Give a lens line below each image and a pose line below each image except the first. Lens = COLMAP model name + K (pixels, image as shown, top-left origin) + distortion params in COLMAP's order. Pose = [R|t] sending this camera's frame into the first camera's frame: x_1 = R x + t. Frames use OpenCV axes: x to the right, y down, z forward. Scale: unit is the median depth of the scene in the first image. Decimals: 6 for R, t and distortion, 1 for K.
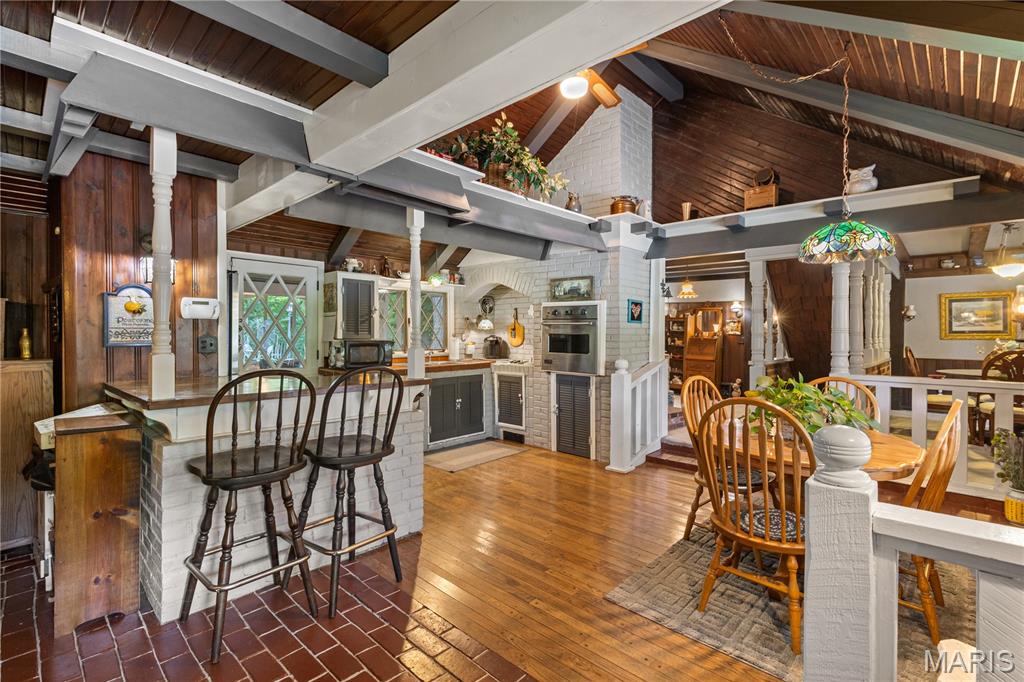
lens RADIAL K [[465.0, 0, 513.8], [0, 465.0, 337.5], [0, 0, 1]] dist [0.002736, 0.000157]
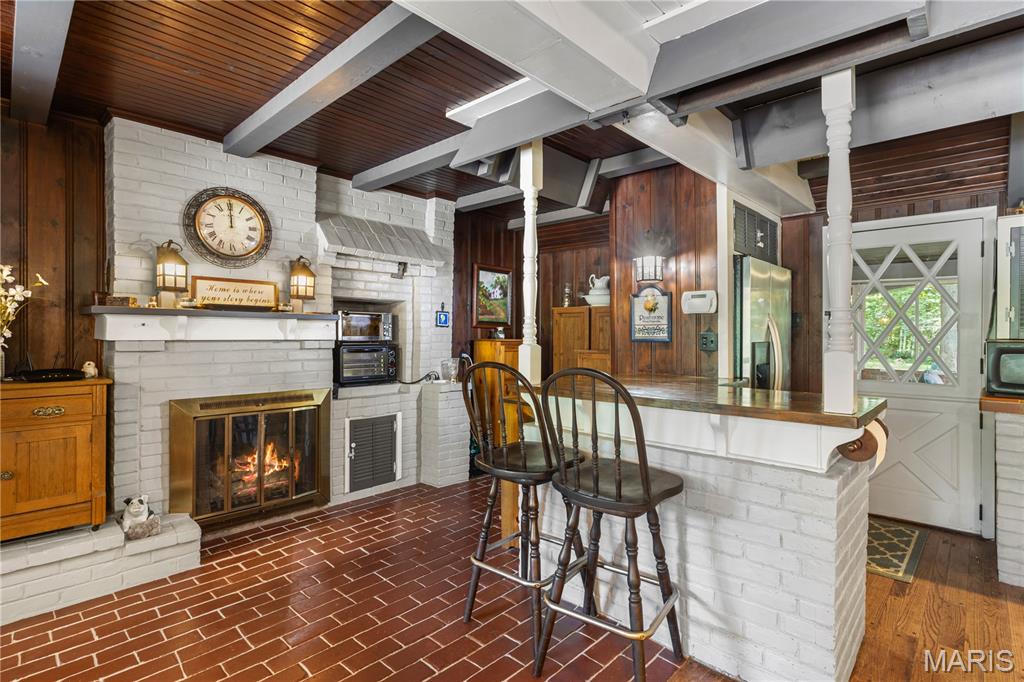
lens RADIAL K [[498.5, 0, 521.6], [0, 498.5, 334.2], [0, 0, 1]] dist [-0.004542, 0.000616]
pose [[0.001837, -0.005130, -0.999985, 0.186764], [-0.012070, 0.999914, -0.005151, 0.006297], [0.999925, 0.012080, 0.001775, 0.376283]]
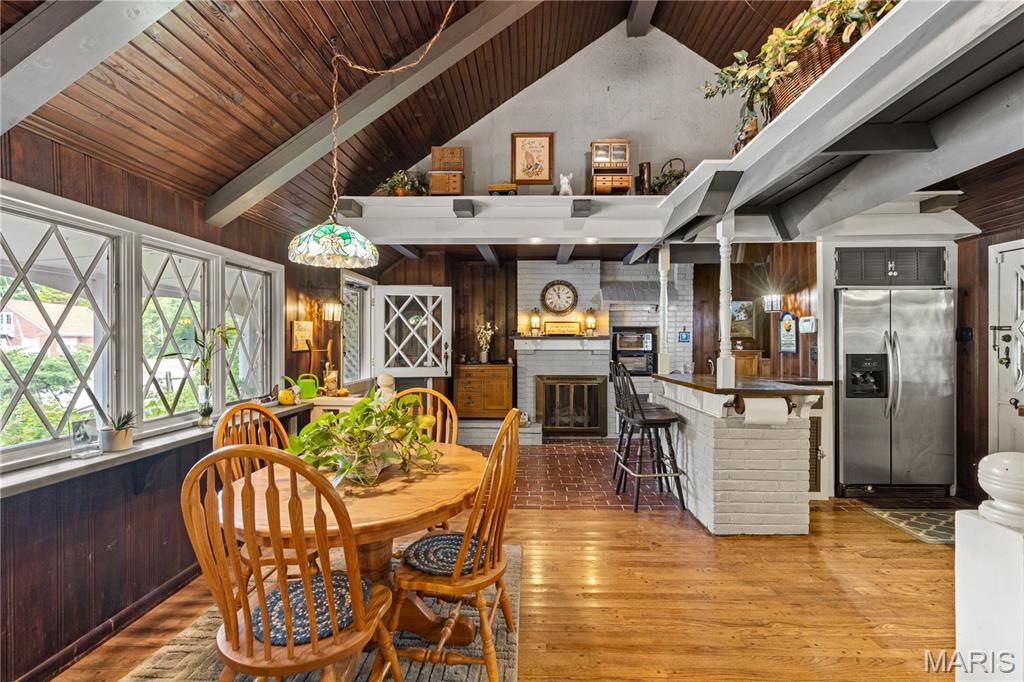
lens RADIAL K [[465.0, 0, 521.9], [0, 465.0, 339.8], [0, 0, 1]] dist [0.002736, 0.000157]
pose [[-0.741965, -0.008355, -0.670386, 0.459377], [-0.008026, 0.999961, -0.003579, -0.005491], [0.670390, 0.002725, -0.742003, 0.834183]]
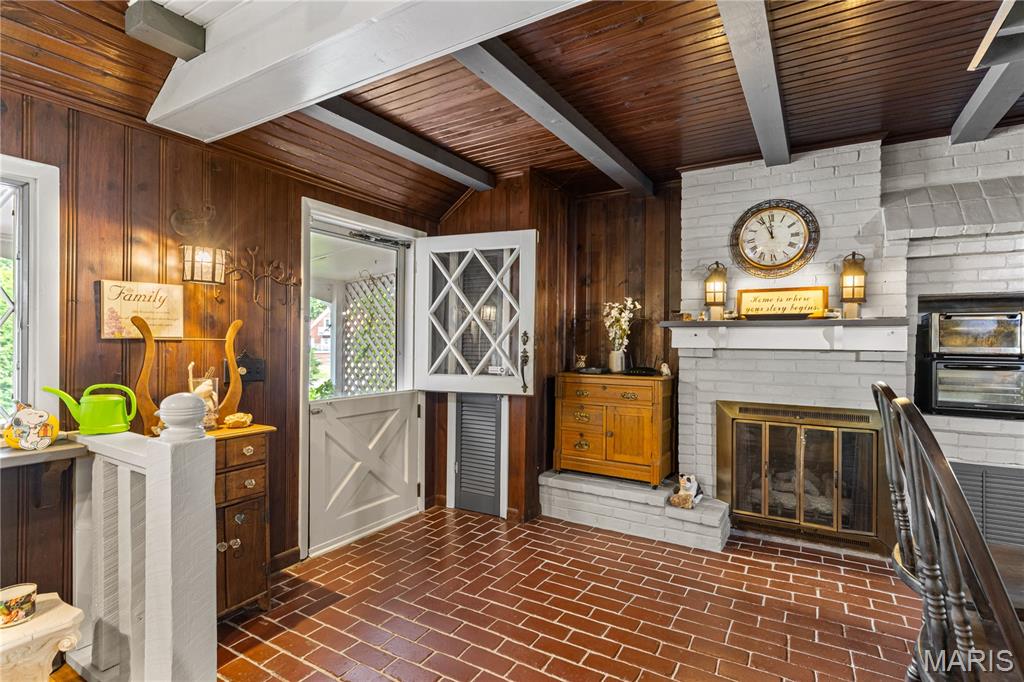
lens RADIAL K [[498.5, 0, 518.0], [0, 498.5, 341.6], [0, 0, 1]] dist [-0.004542, 0.000616]
pose [[-0.977327, -0.012591, -0.211359, 0.029991], [-0.013773, 0.999897, 0.004122, 0.007167], [0.211285, 0.006940, -0.977400, 0.543361]]
